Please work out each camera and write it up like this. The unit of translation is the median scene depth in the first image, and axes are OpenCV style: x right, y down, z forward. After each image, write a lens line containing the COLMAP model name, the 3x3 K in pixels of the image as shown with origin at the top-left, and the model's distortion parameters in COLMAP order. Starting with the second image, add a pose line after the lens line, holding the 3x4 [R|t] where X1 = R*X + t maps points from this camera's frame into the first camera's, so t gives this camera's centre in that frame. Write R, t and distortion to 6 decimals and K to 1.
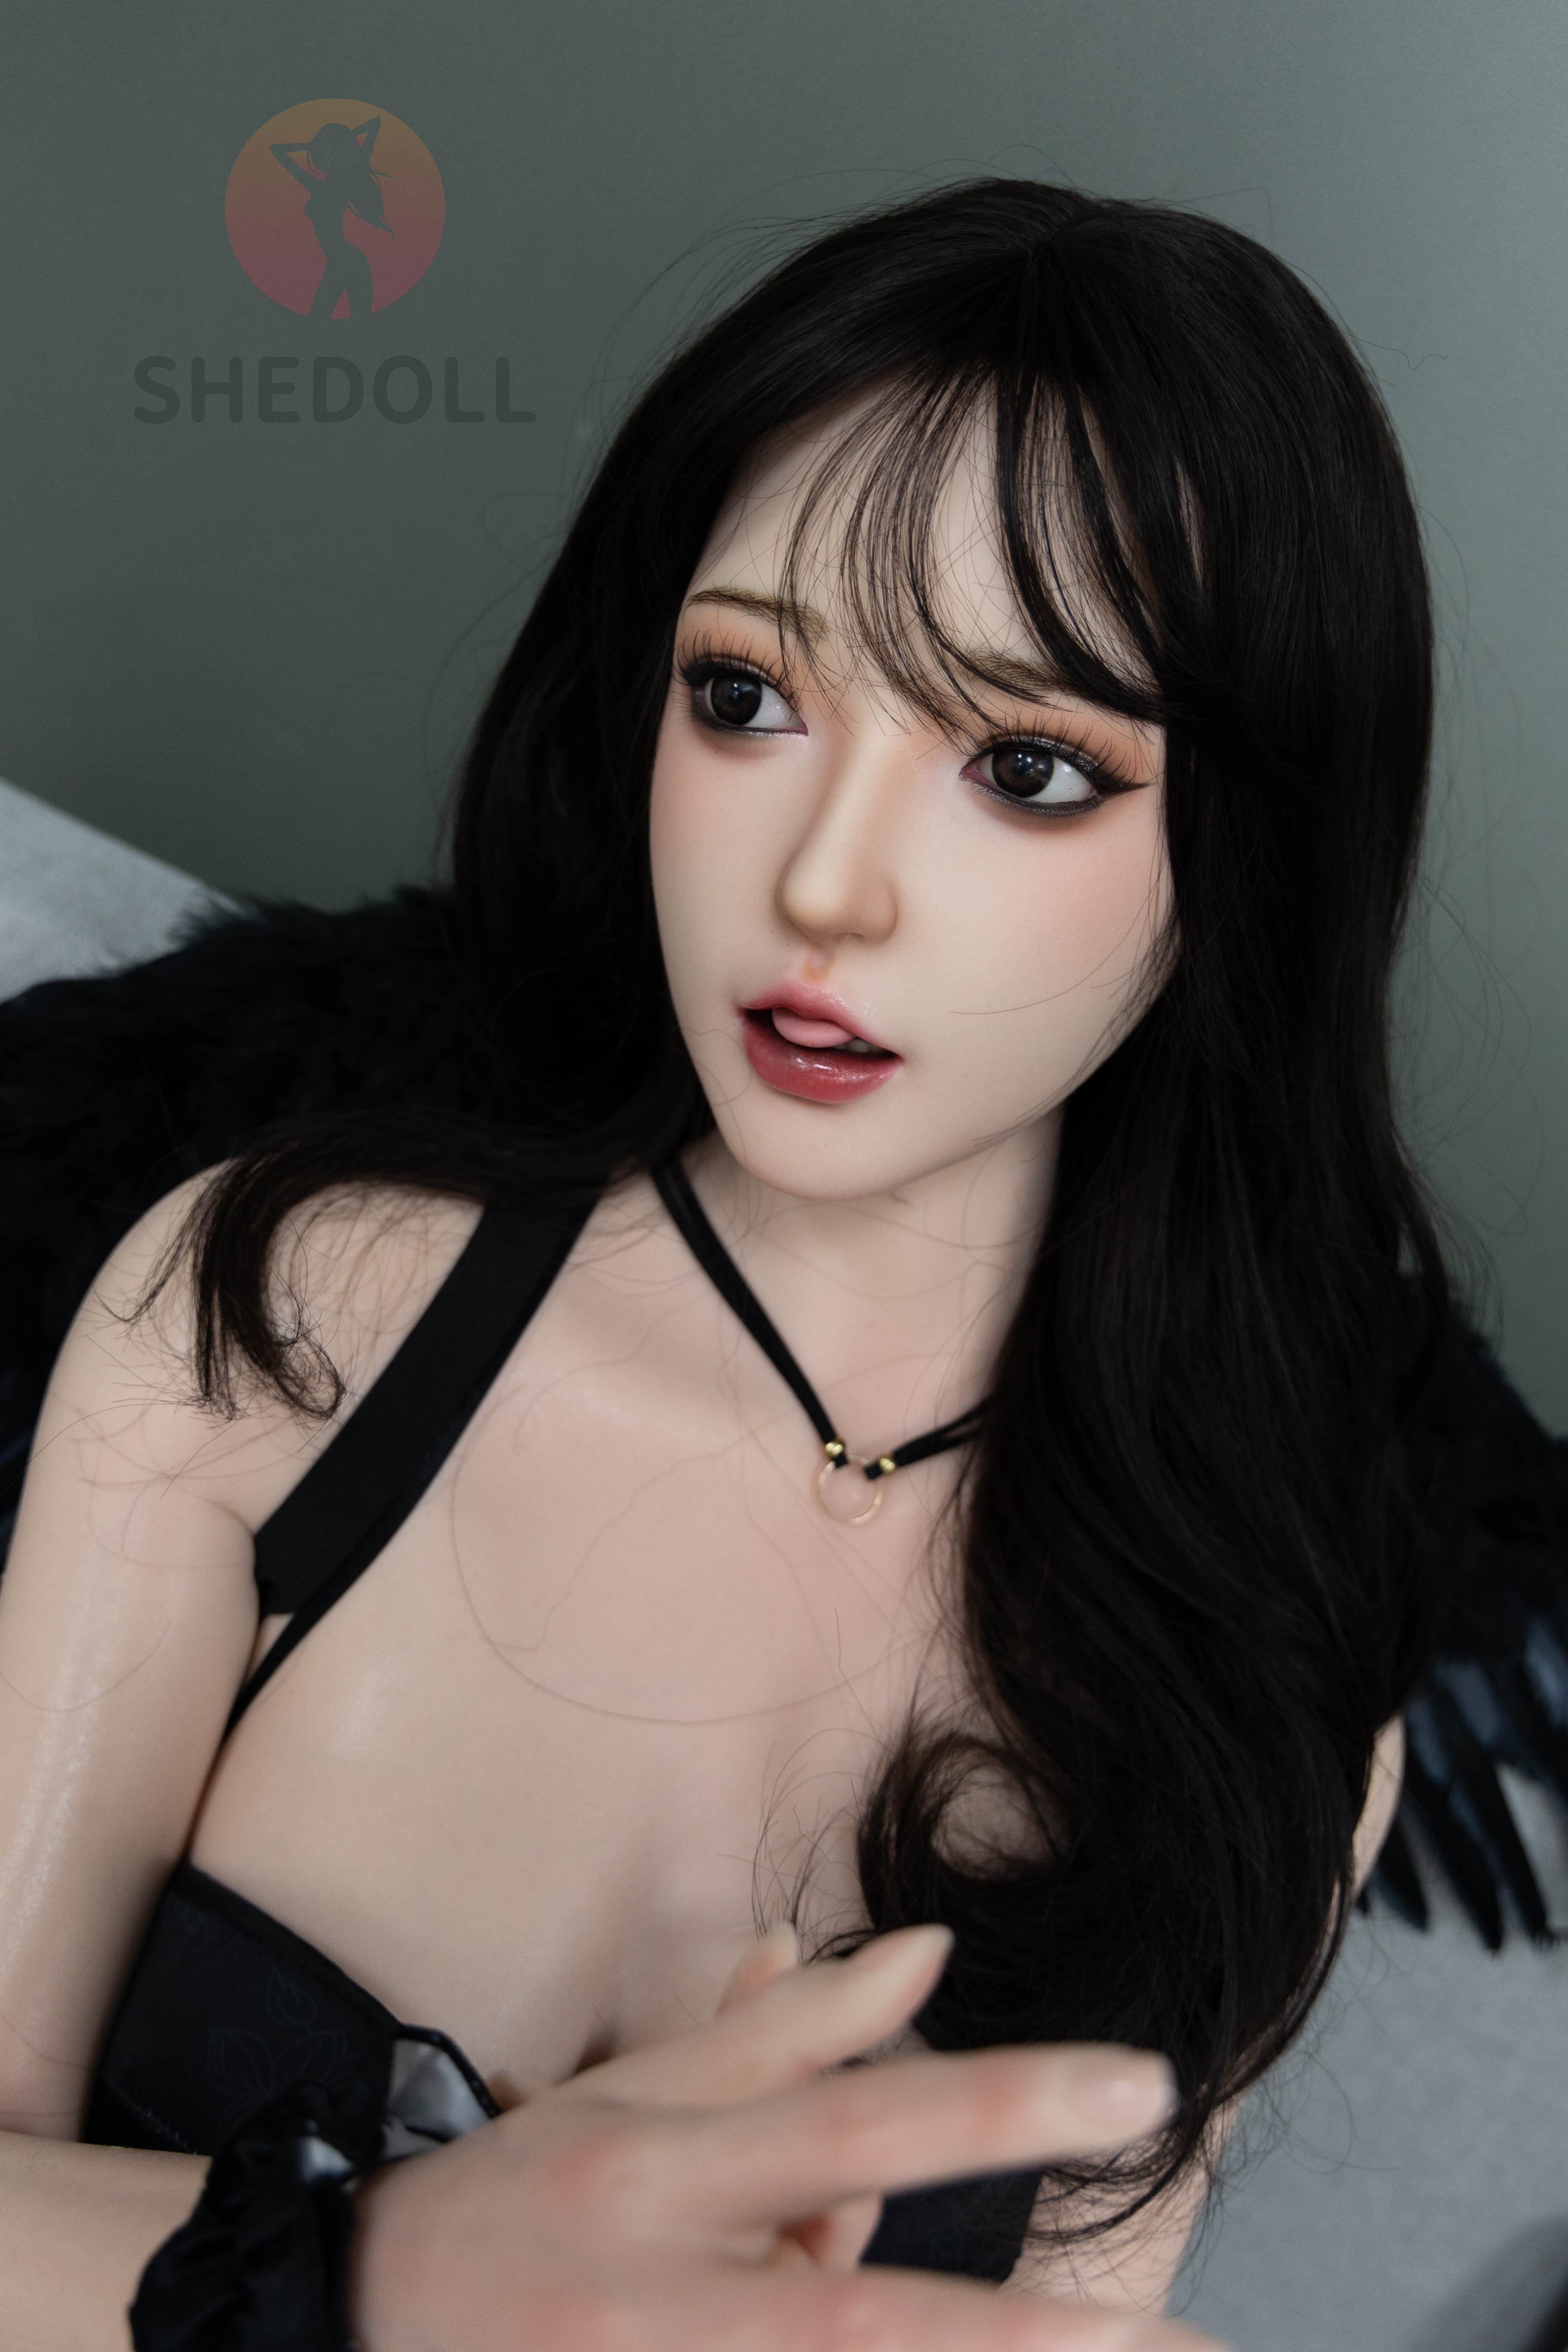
lens RADIAL K [[2553.6, 0, 777.7], [0, 2553.6, 1184.0], [0, 0, 1]] dist [-0.016984, 0.000000]
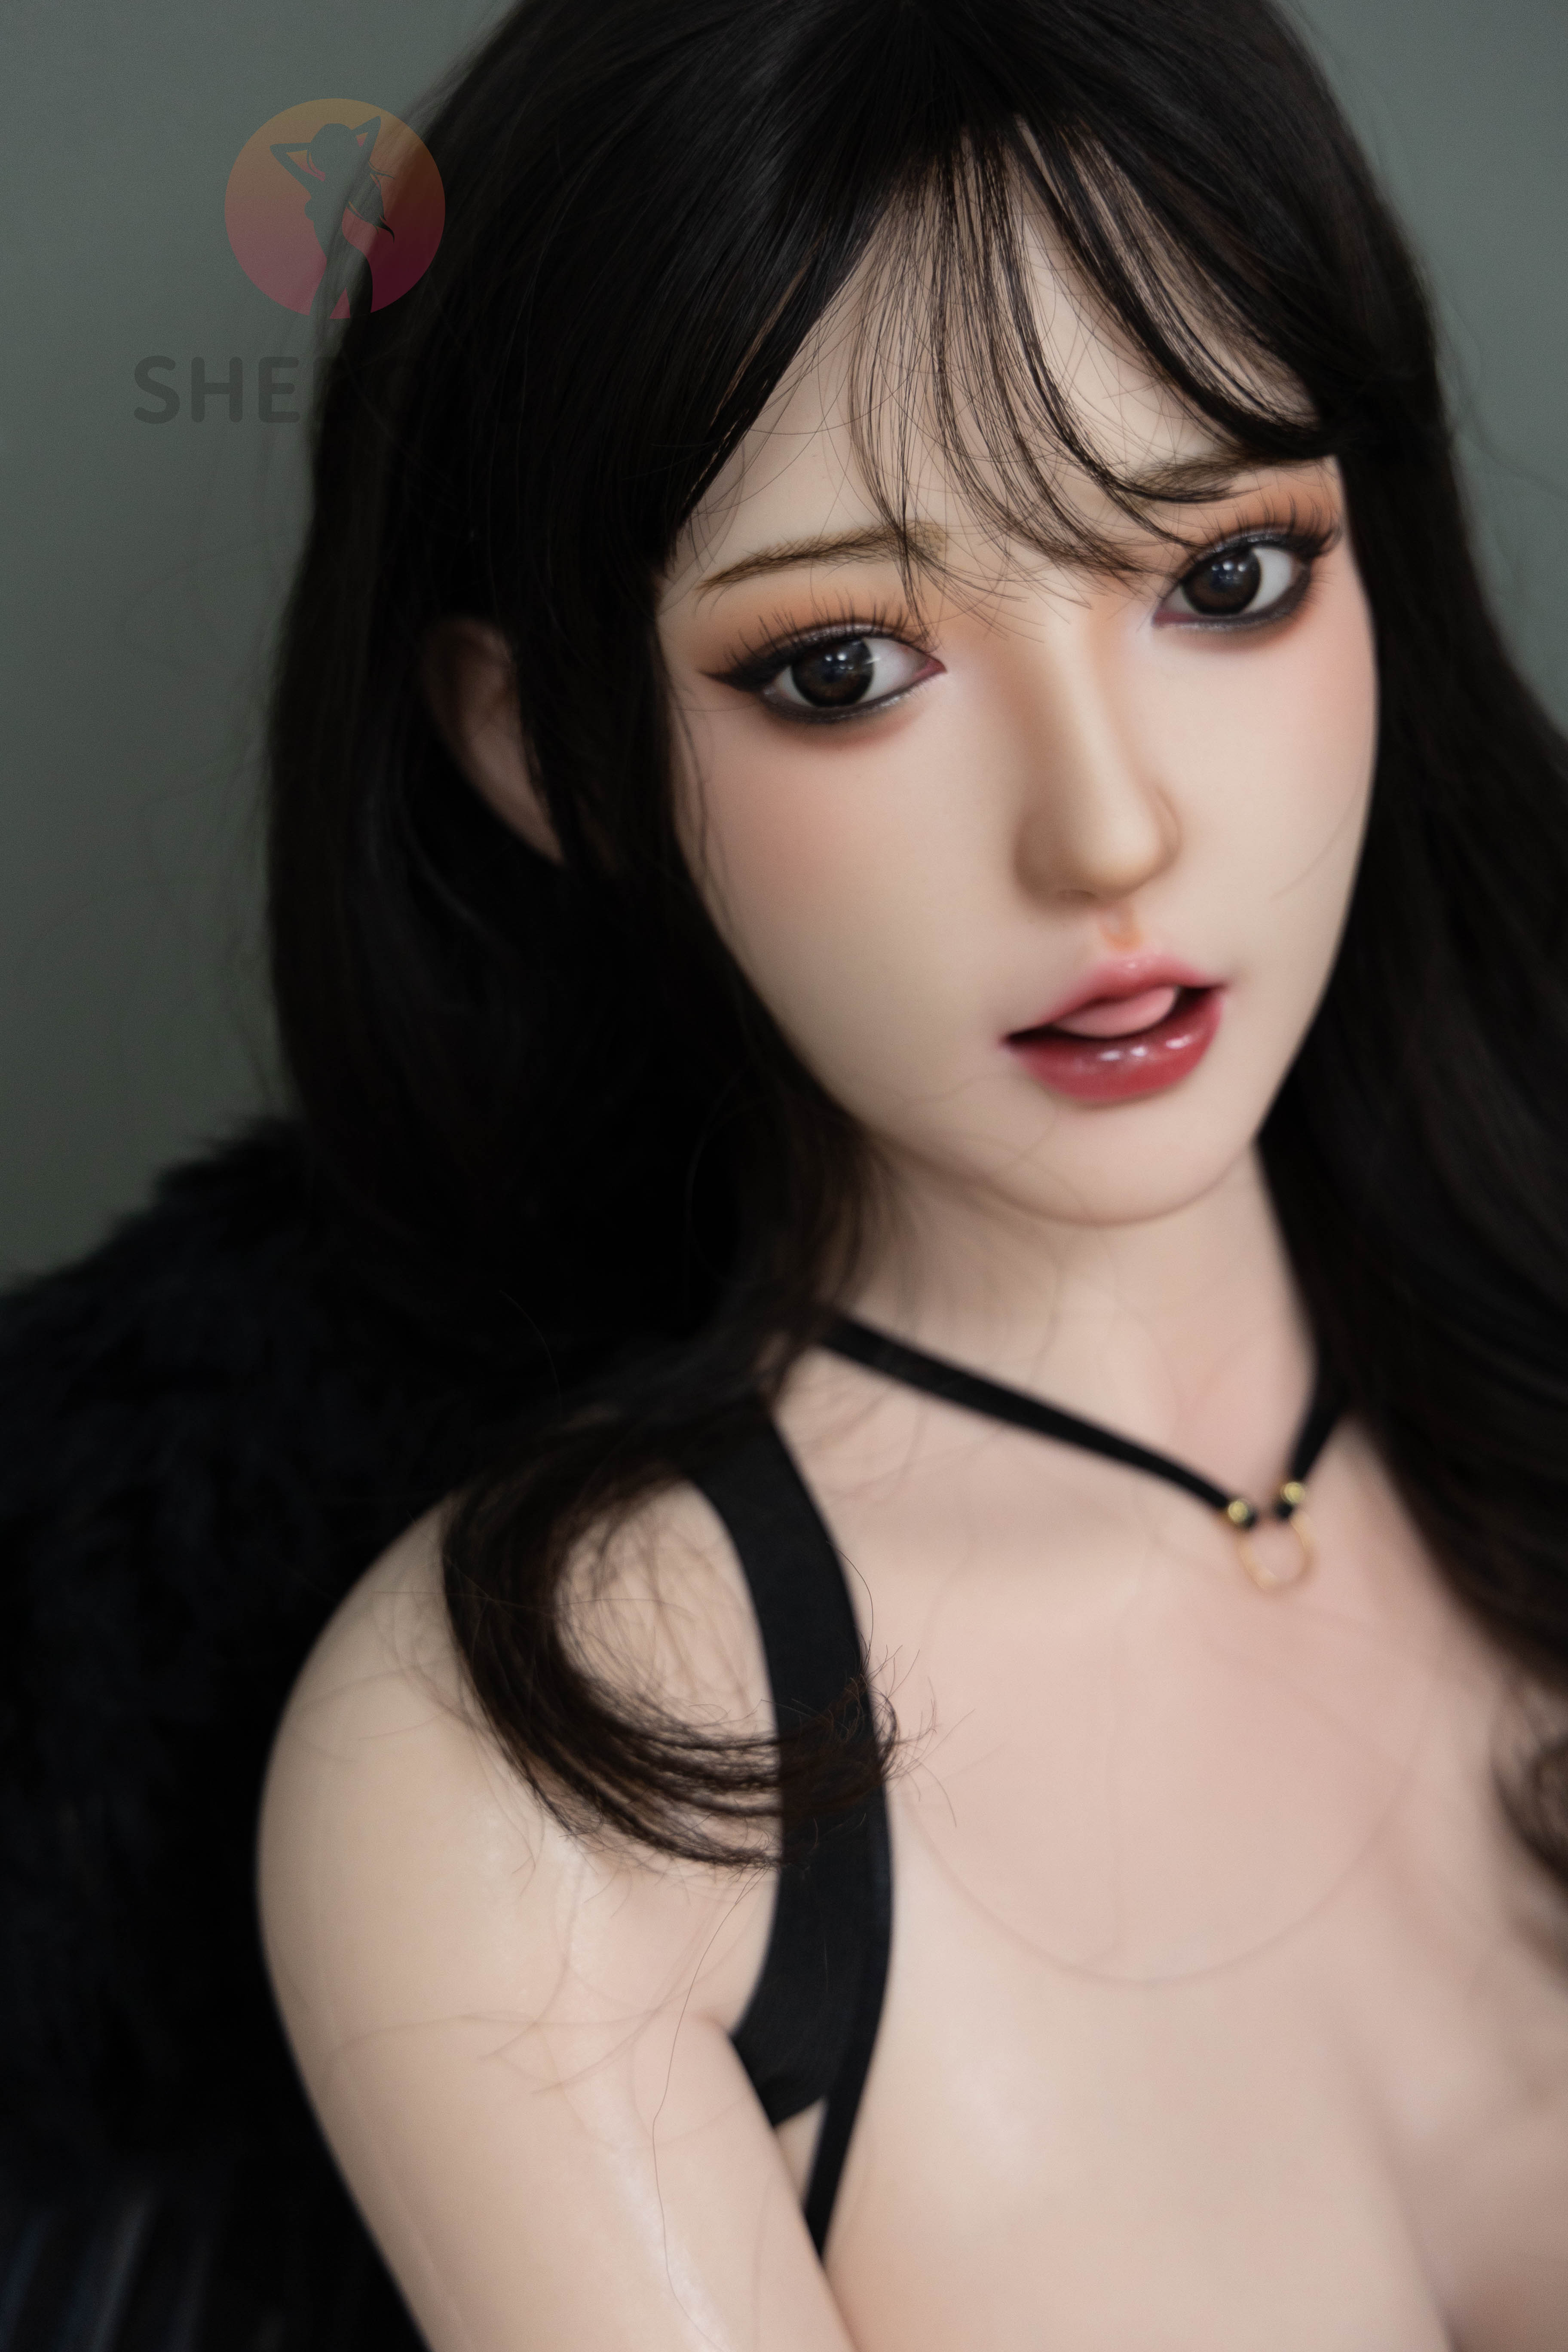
lens RADIAL K [[5160.7, 0, 771.2], [0, 5160.7, 1158.3], [0, 0, 1]] dist [0.029716, 0.000000]
pose [[0.774329, -0.497663, 0.390827, -0.682269], [0.490221, 0.862326, 0.126796, -0.265268], [-0.400122, 0.093410, 0.911689, -0.349106]]
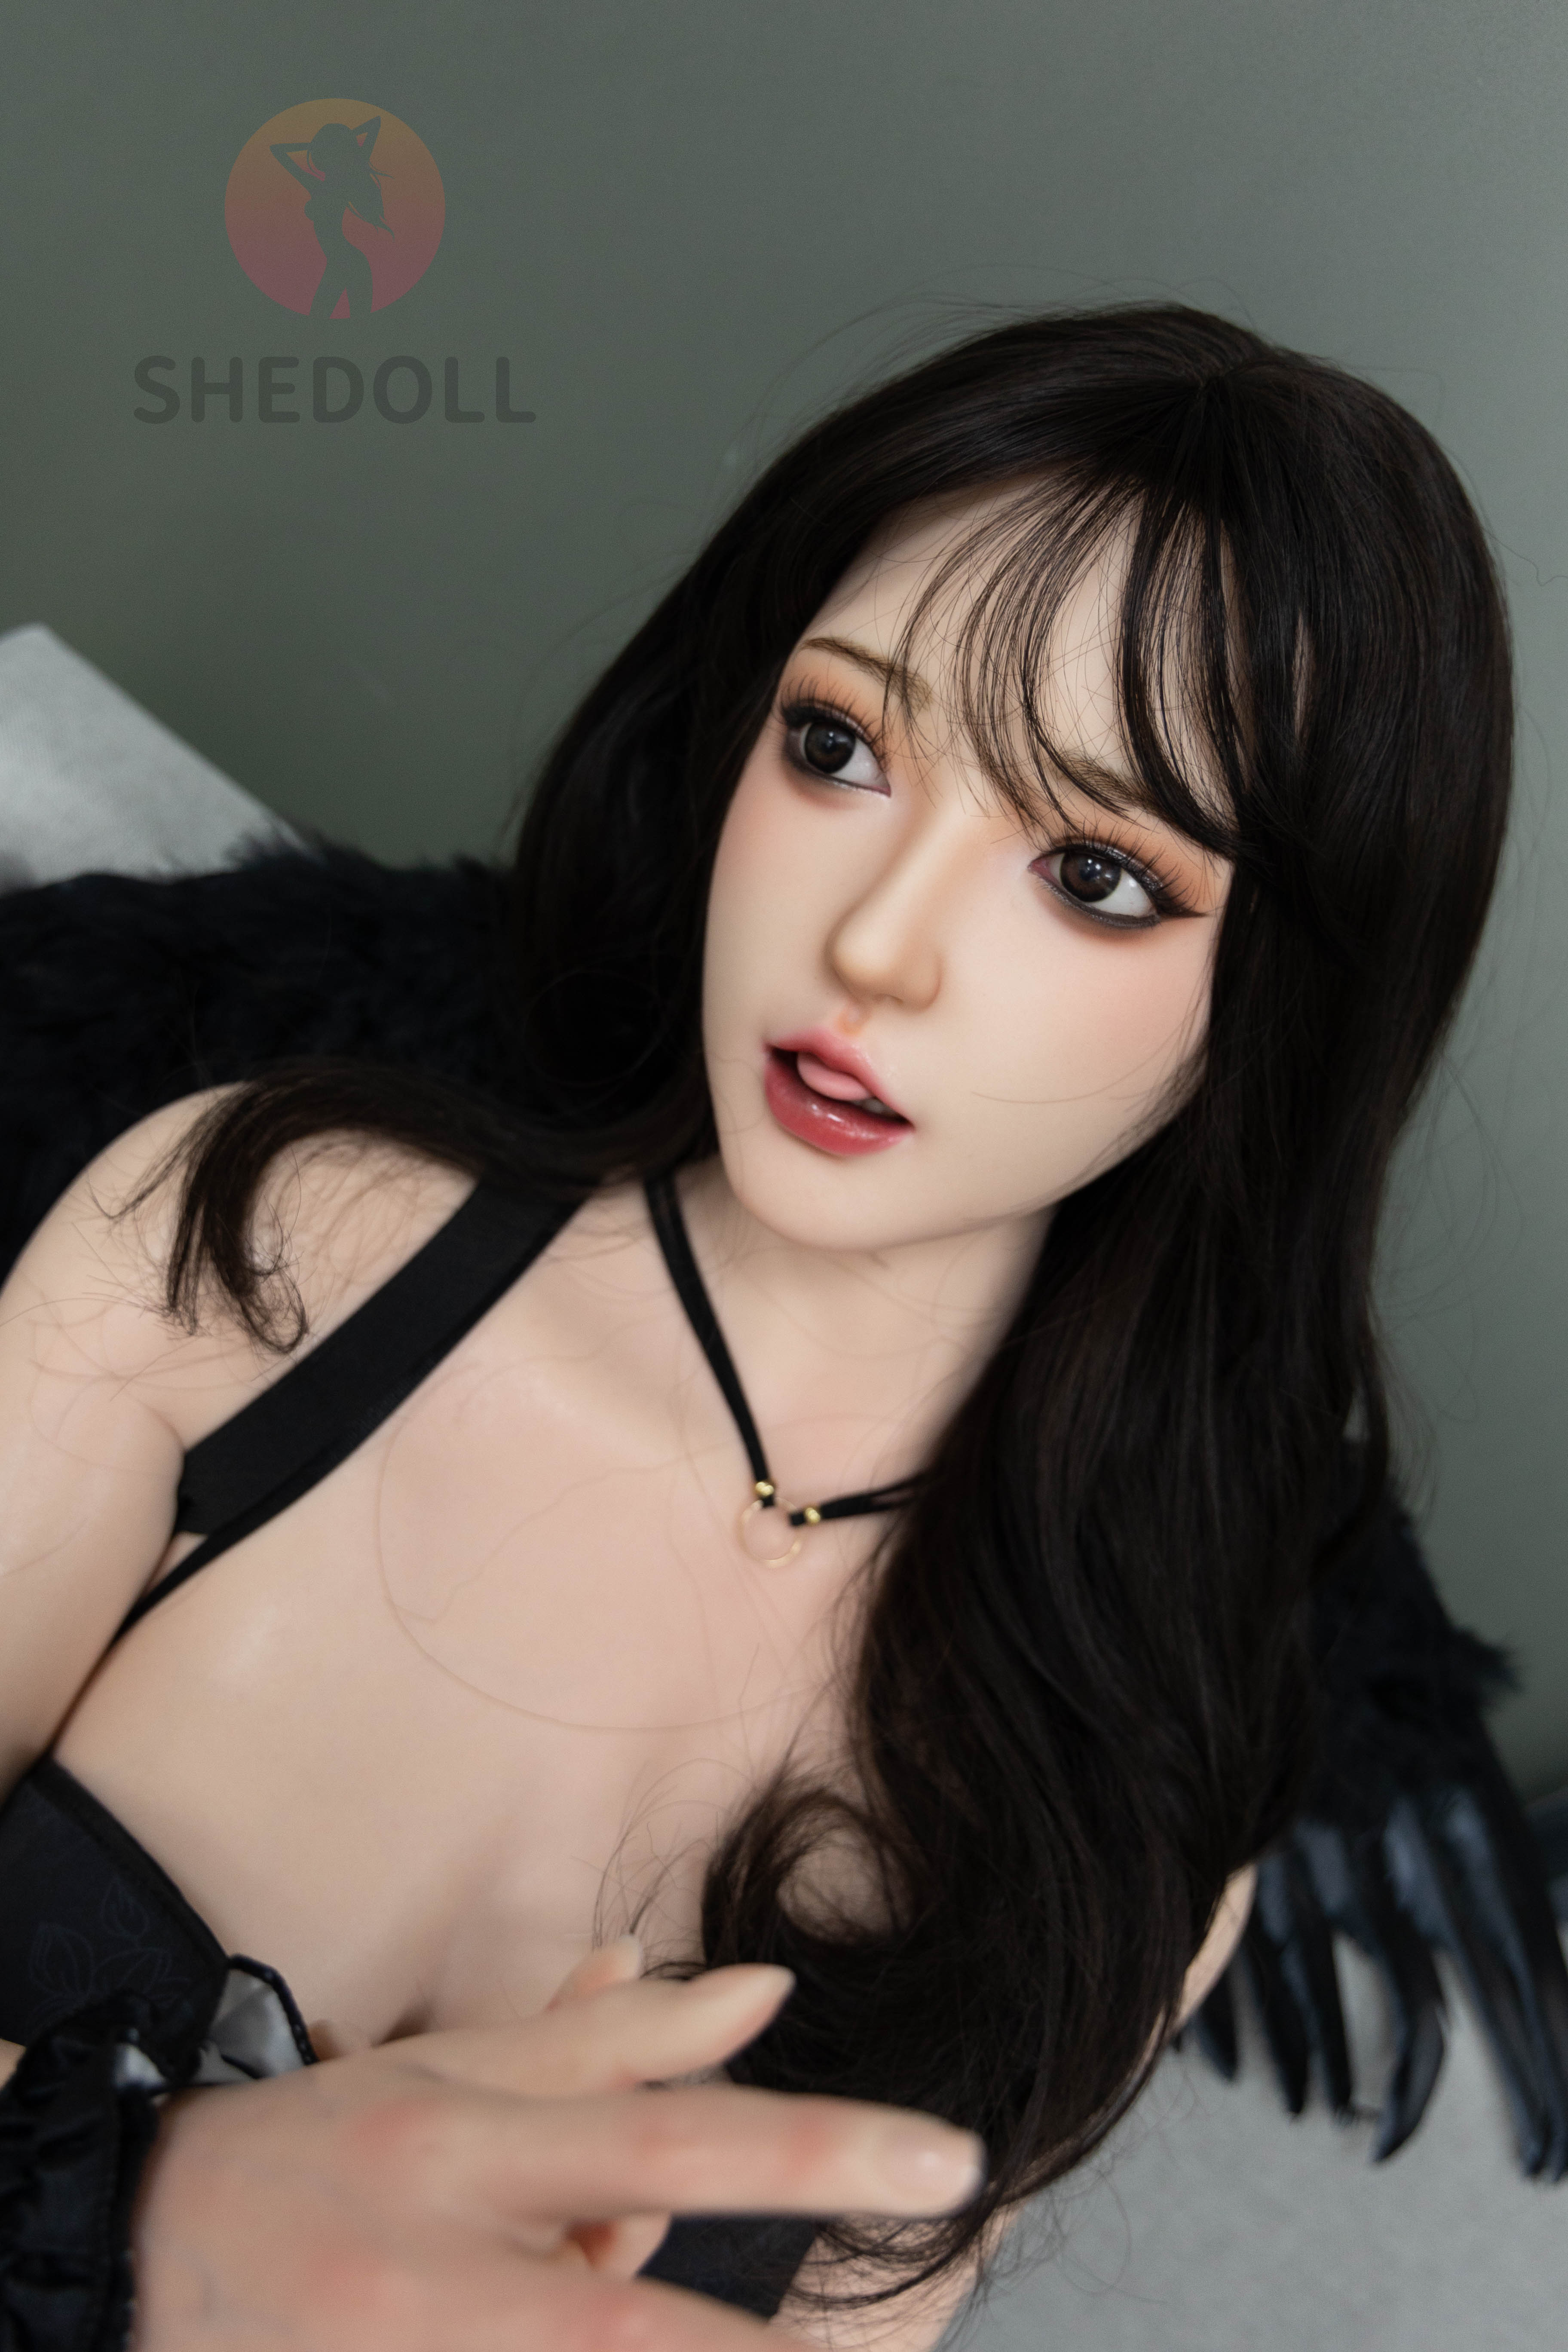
lens RADIAL K [[2553.6, 0, 778.0], [0, 2553.6, 1174.1], [0, 0, 1]] dist [-0.016984, 0.000000]
pose [[0.977455, 0.210888, 0.010417, -0.010695], [-0.210640, 0.977339, -0.020974, 0.002116], [-0.014605, 0.018307, 0.999726, -0.015402]]
